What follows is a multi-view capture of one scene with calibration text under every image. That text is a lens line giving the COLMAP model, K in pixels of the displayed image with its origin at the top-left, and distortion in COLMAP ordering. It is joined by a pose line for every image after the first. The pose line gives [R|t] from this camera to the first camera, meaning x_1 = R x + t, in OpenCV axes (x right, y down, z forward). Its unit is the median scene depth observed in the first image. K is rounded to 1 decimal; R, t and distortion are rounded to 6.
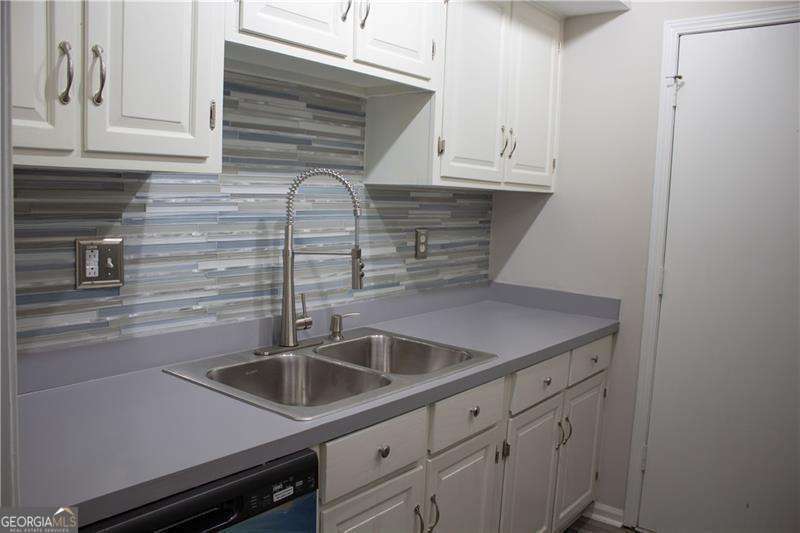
lens RADIAL K [[653.9, 0, 388.0], [0, 653.9, 268.9], [0, 0, 1]] dist [-0.171581, 0.143733]
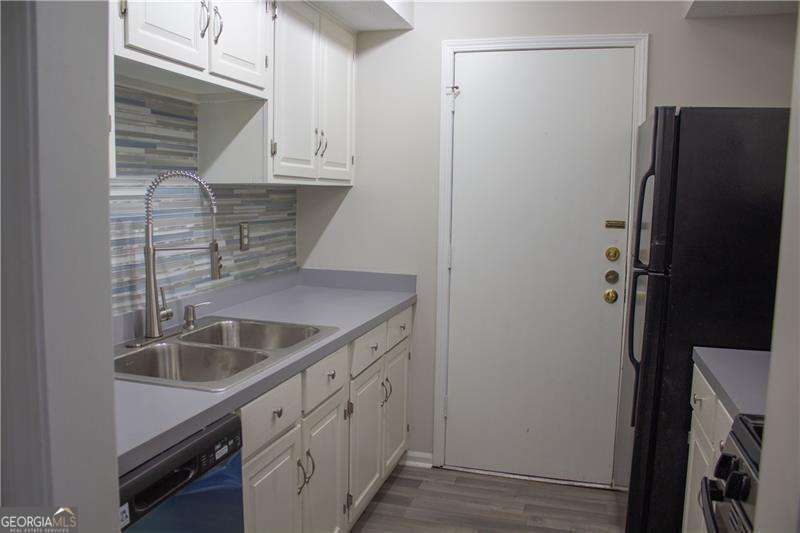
lens RADIAL K [[653.9, 0, 388.0], [0, 653.9, 268.9], [0, 0, 1]] dist [-0.171581, 0.143733]
pose [[0.923829, -0.067605, 0.376788, -0.176346], [0.063088, 0.997711, 0.024331, 0.005008], [-0.377570, 0.001293, 0.925980, -0.115222]]
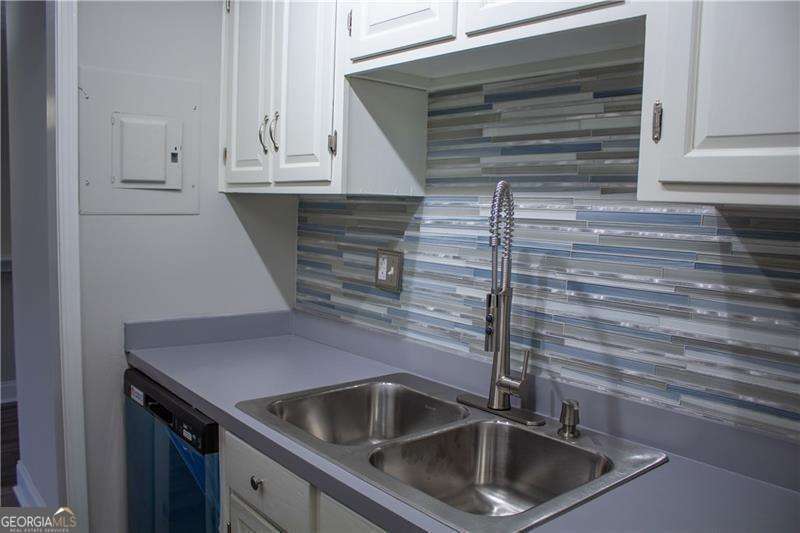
lens RADIAL K [[653.9, 0, 388.0], [0, 653.9, 268.9], [0, 0, 1]] dist [-0.171581, 0.143733]
pose [[-0.188256, 0.057945, -0.980409, 0.605327], [-0.150216, 0.984813, 0.087050, -0.092743], [0.970564, 0.163661, -0.176693, 0.929783]]
